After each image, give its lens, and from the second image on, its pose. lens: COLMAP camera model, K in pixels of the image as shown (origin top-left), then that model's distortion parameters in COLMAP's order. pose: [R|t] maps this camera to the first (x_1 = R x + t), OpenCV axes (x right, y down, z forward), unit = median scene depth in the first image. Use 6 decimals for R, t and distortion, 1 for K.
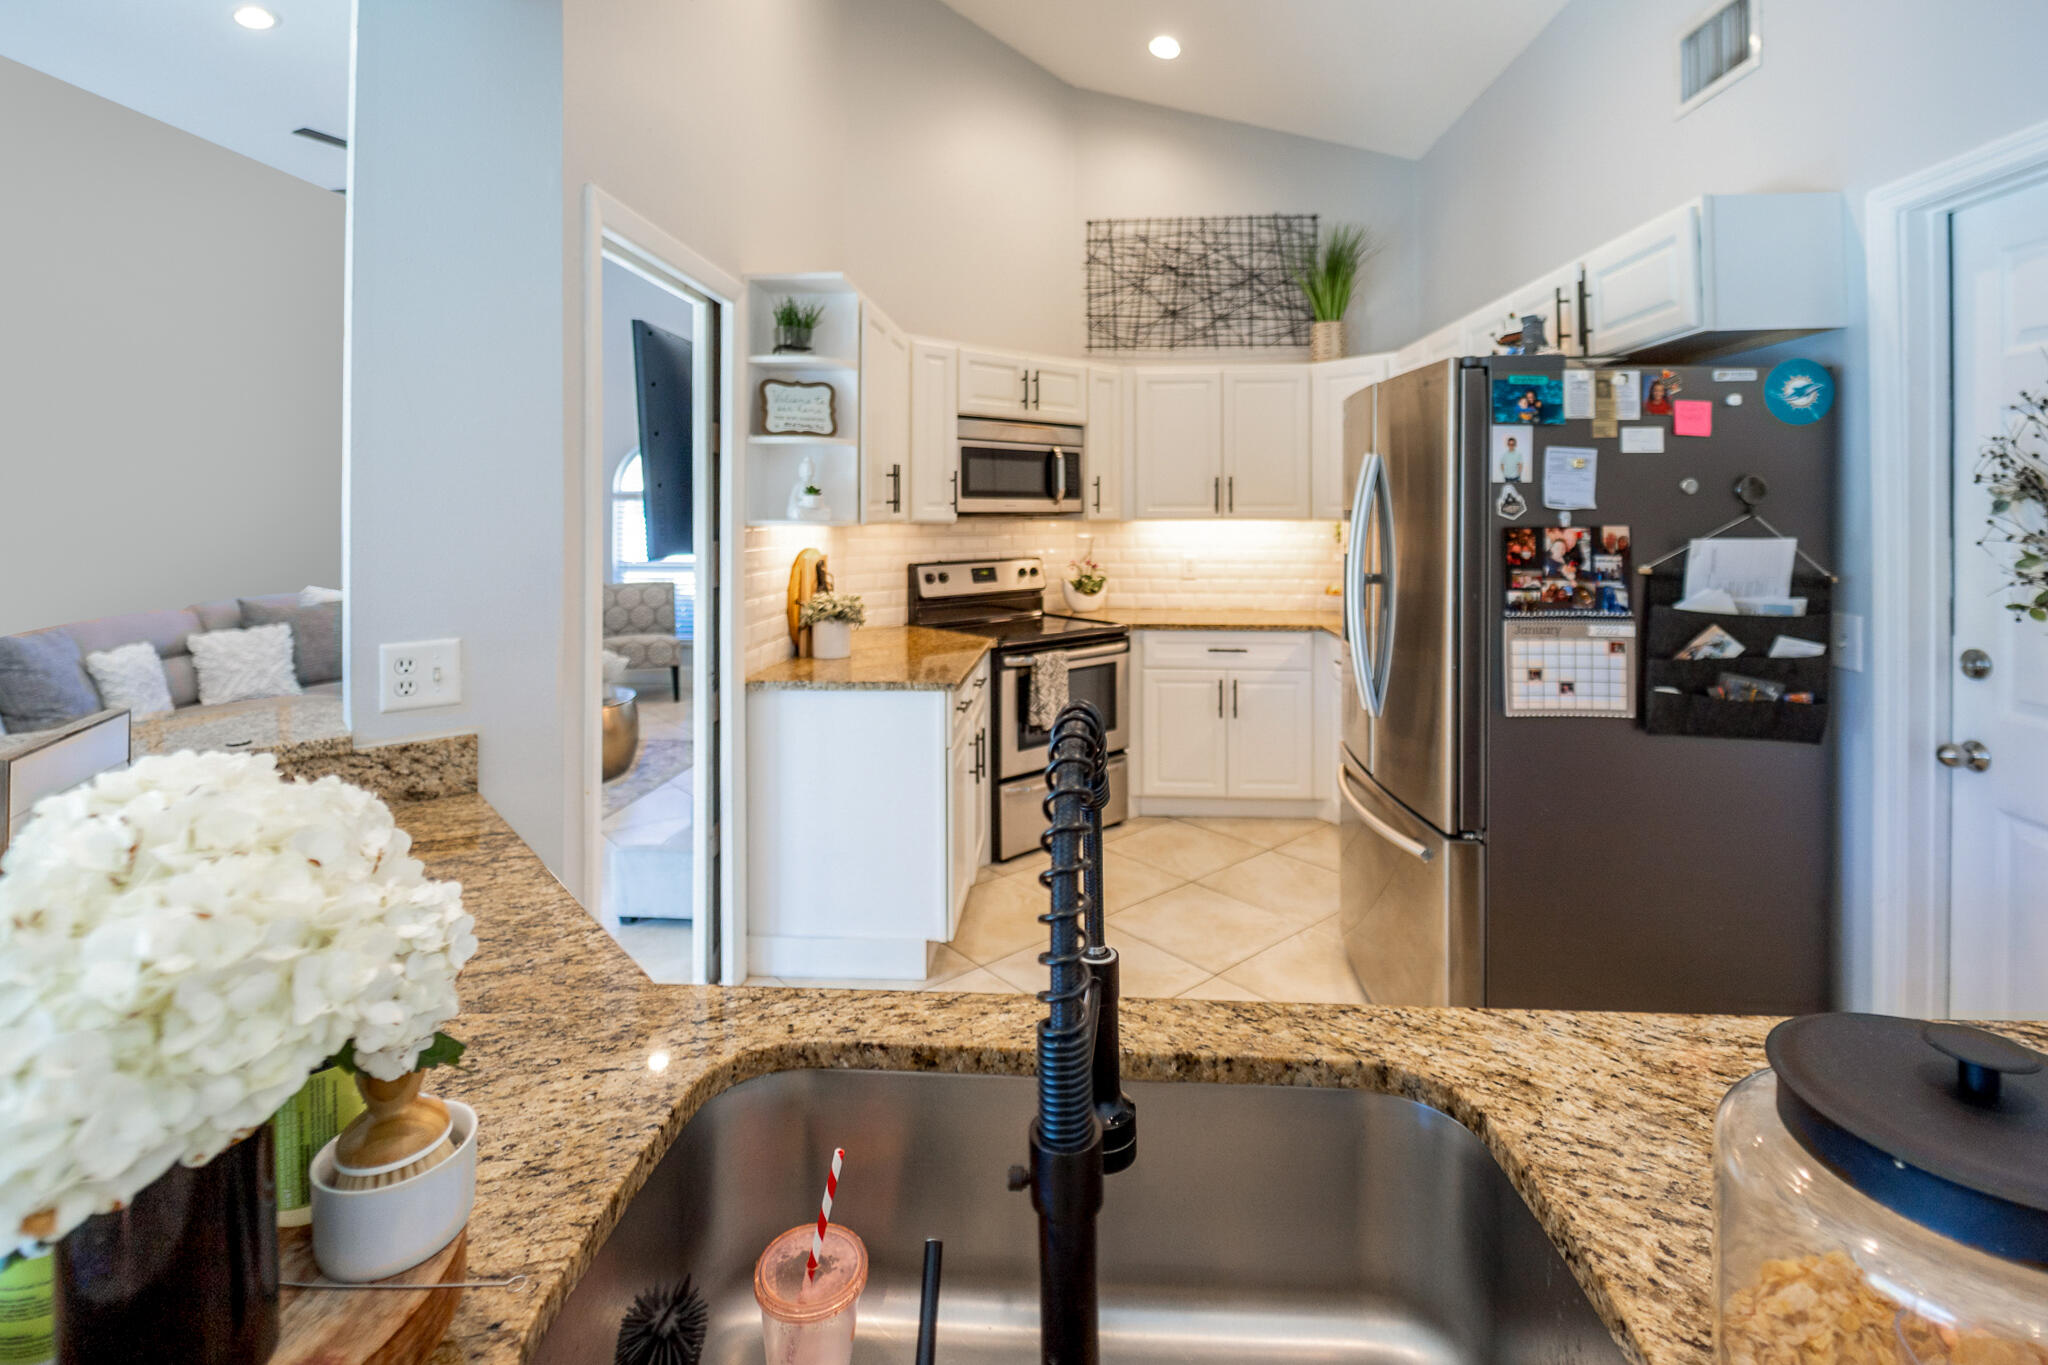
lens RADIAL K [[917.1, 0, 1016.7], [0, 917.1, 513.7], [0, 0, 1]] dist [0.000112, -0.000147]
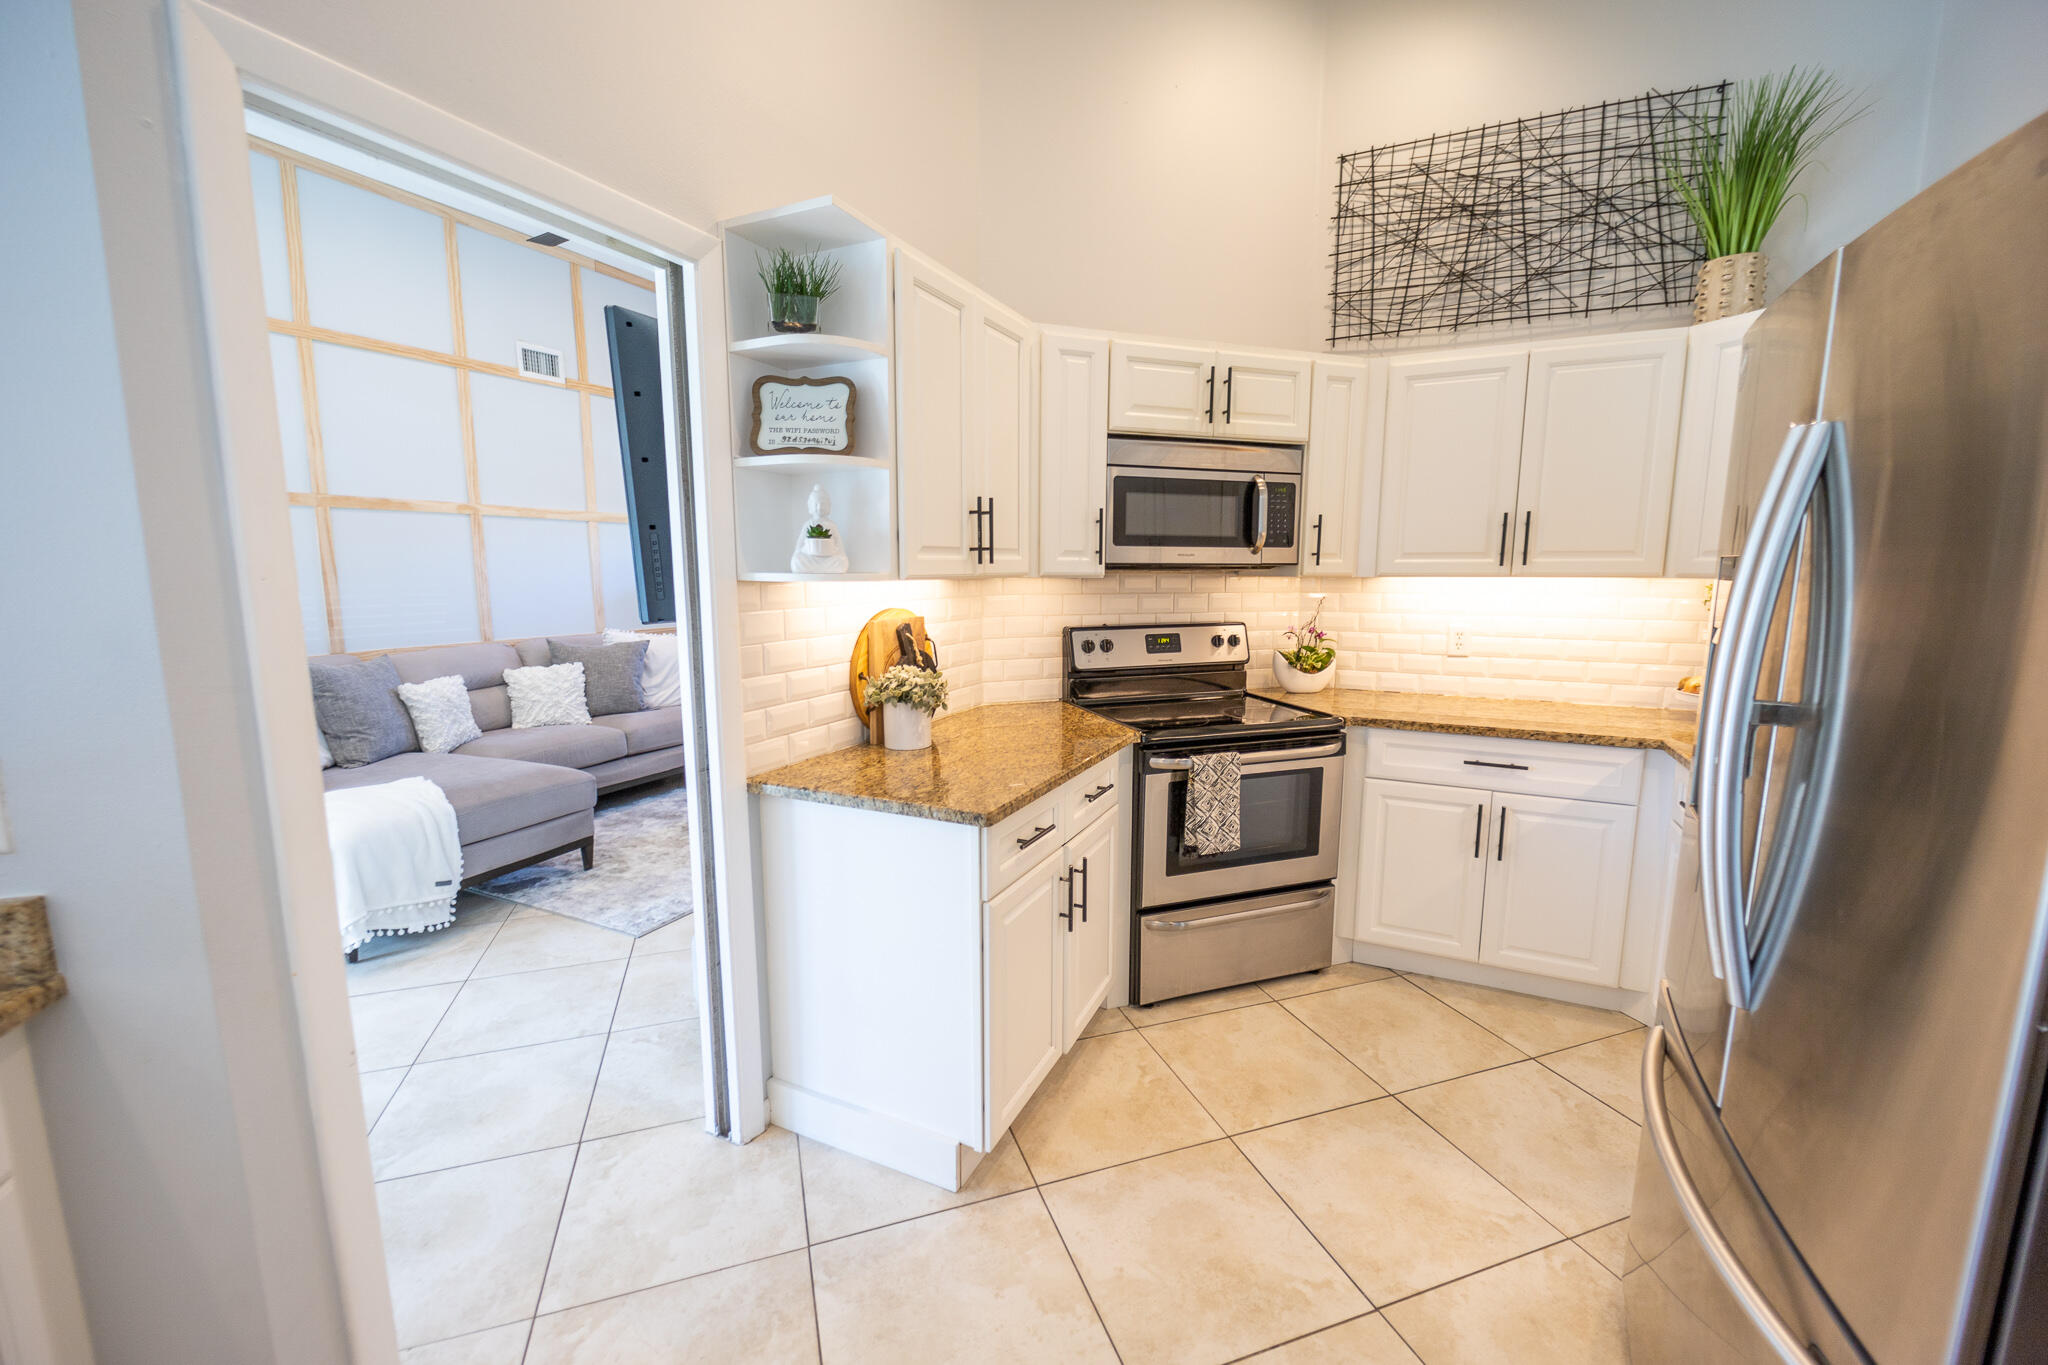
lens RADIAL K [[814.2, 0, 1032.4], [0, 814.2, 685.3], [0, 0, 1]] dist [0.016939, -0.017356]
pose [[0.934997, 0.053530, -0.350594, 0.111772], [-0.002909, 0.989668, 0.143347, 0.001142], [0.354645, -0.133009, 0.925492, 0.300296]]
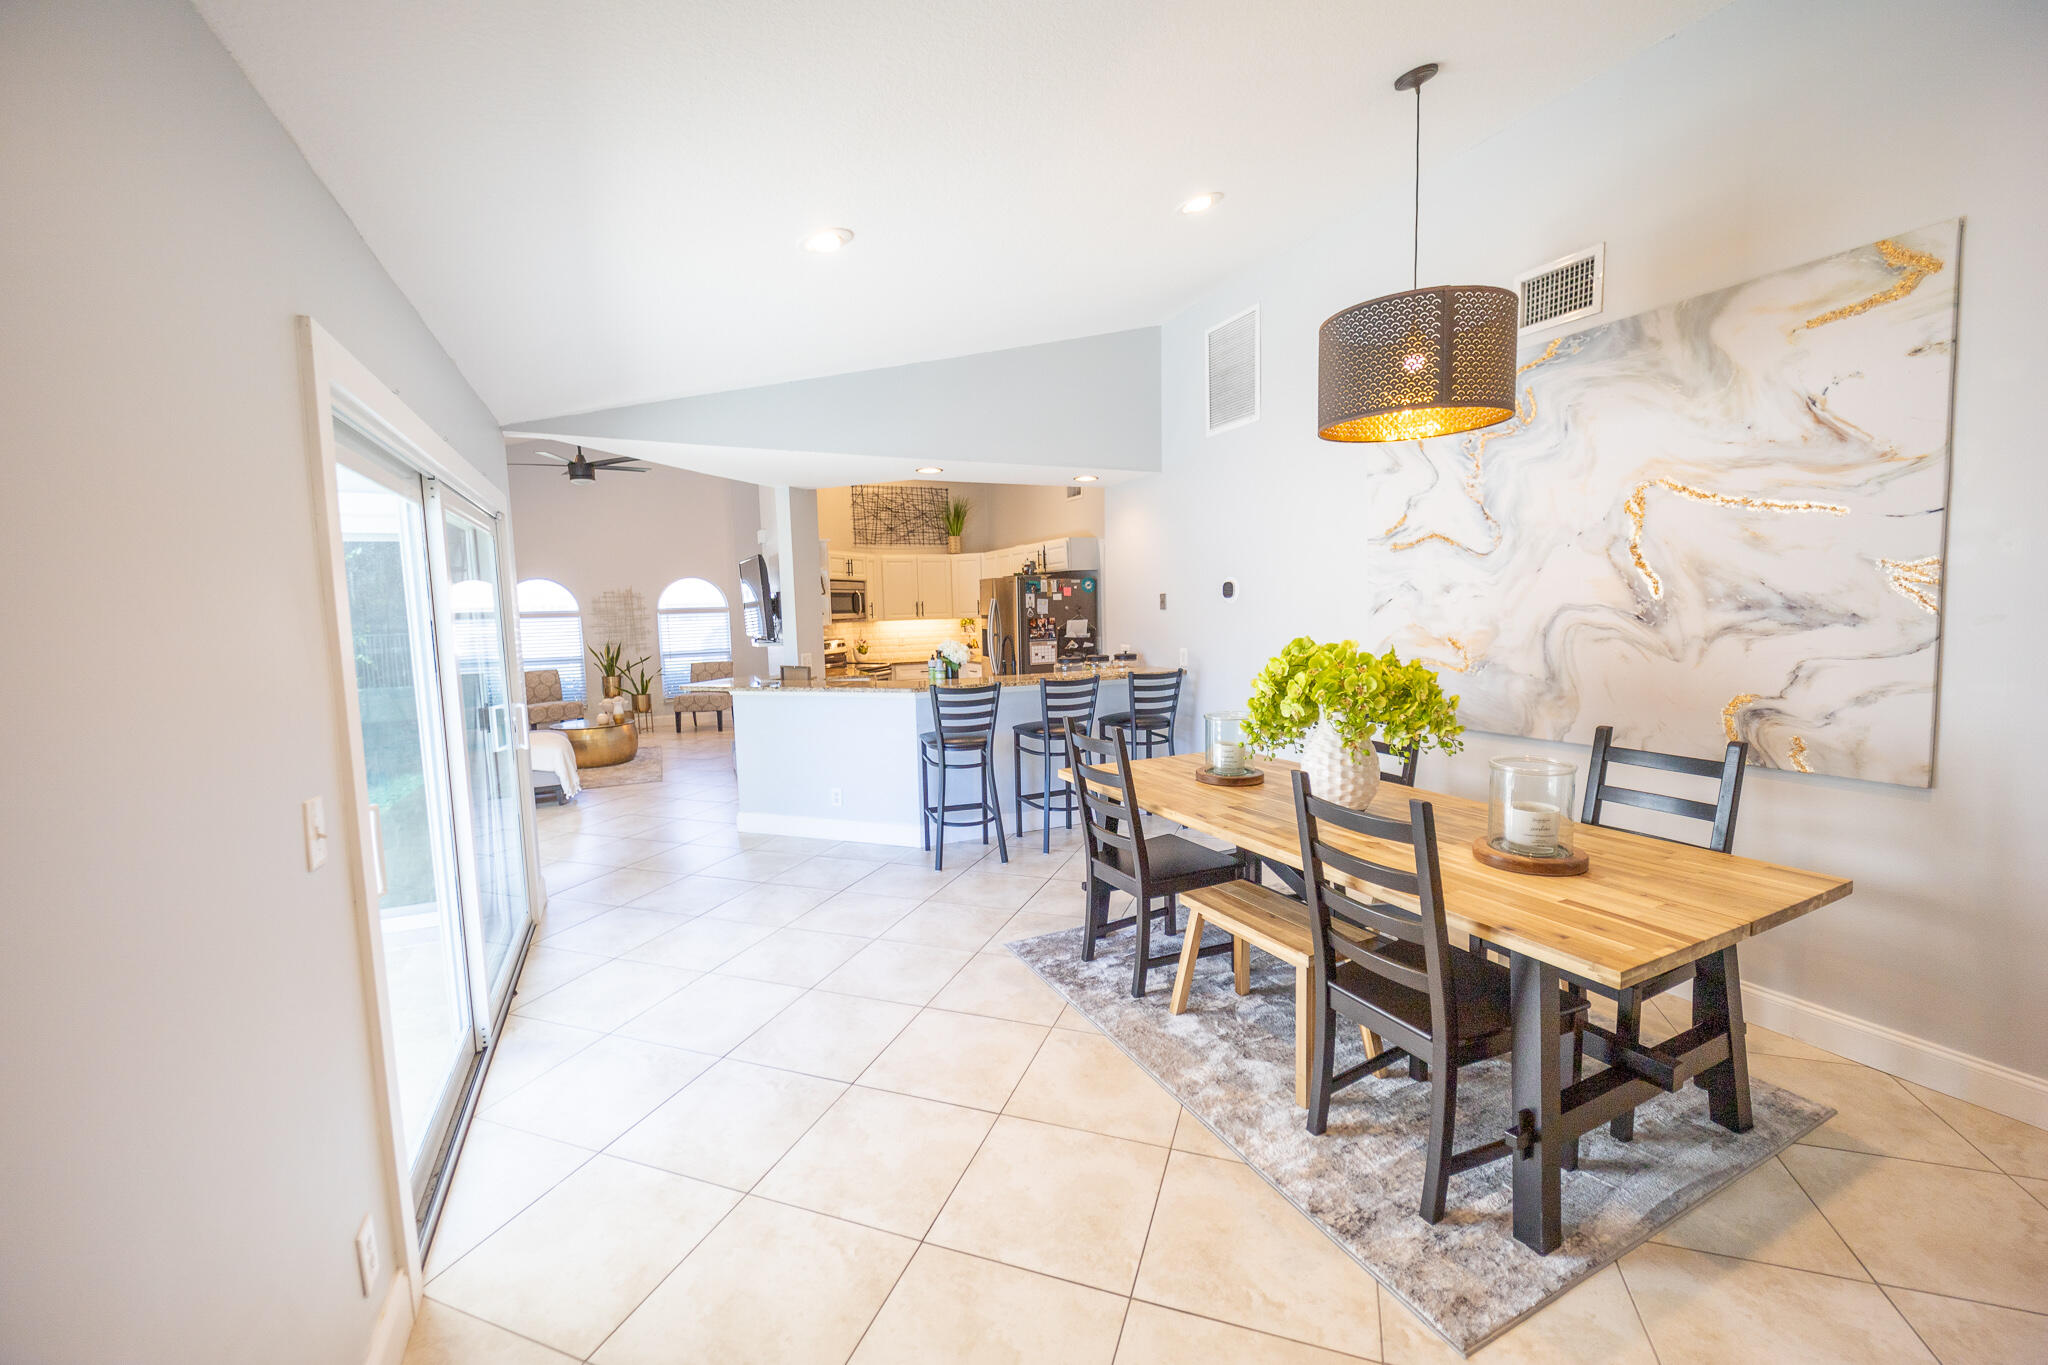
lens RADIAL K [[843.6, 0, 1011.6], [0, 843.6, 693.4], [0, 0, 1]] dist [-0.022056, -0.000705]
pose [[0.873910, -0.072942, 0.480584, -0.674017], [0.027381, 0.994494, 0.101152, -0.018503], [-0.485316, -0.075239, 0.871096, -1.114760]]
